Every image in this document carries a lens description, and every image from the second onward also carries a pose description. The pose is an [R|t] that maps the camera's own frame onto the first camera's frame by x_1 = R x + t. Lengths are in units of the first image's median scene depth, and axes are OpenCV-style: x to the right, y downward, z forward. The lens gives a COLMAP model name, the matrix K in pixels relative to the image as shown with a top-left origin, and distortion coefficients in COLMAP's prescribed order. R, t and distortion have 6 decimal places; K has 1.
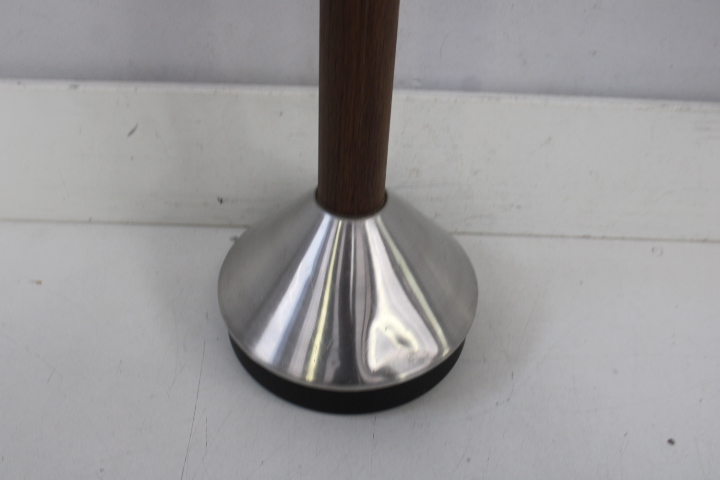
lens RADIAL K [[814.1, 0, 360.0], [0, 814.1, 240.0], [0, 0, 1]] dist [-0.085994, 0.011678]
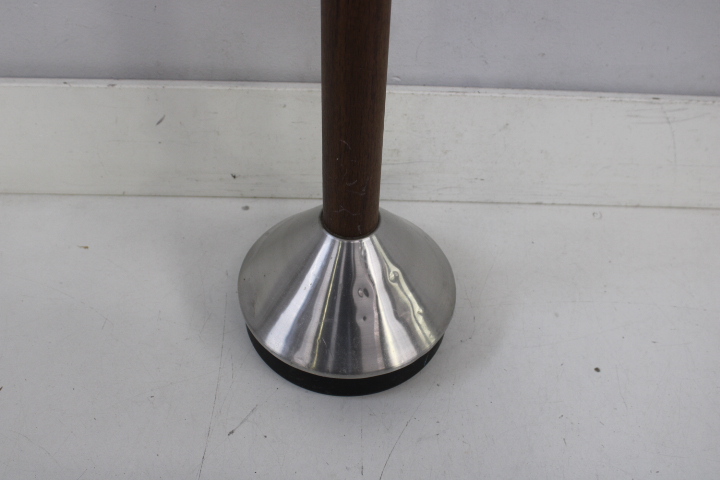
lens RADIAL K [[814.1, 0, 360.0], [0, 814.1, 240.0], [0, 0, 1]] dist [-0.085994, 0.011678]
pose [[0.999762, -0.009751, 0.019537, -0.010658], [0.008354, 0.997487, 0.070354, -0.040051], [-0.020173, -0.070174, 0.997331, -0.218023]]
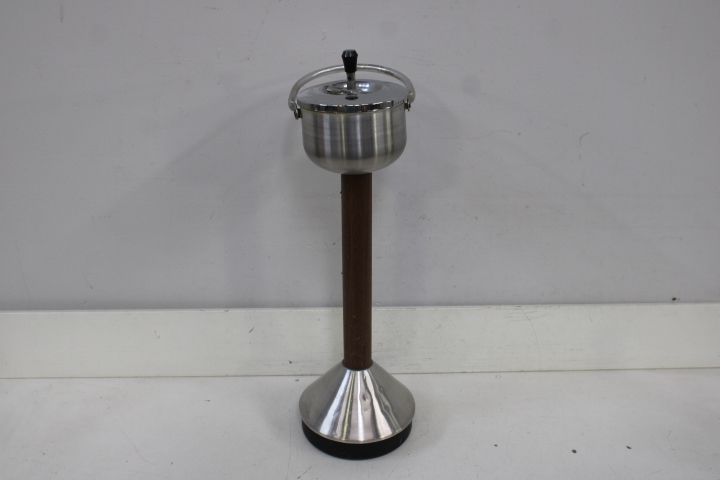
lens RADIAL K [[869.5, 0, 374.7], [0, 869.5, 241.7], [0, 0, 1]] dist [-0.044251, -0.020109]
pose [[0.998185, -0.041348, 0.043773, -0.039730], [0.052212, 0.956456, -0.287167, 0.333165], [-0.029993, 0.288932, 0.956880, -1.353772]]
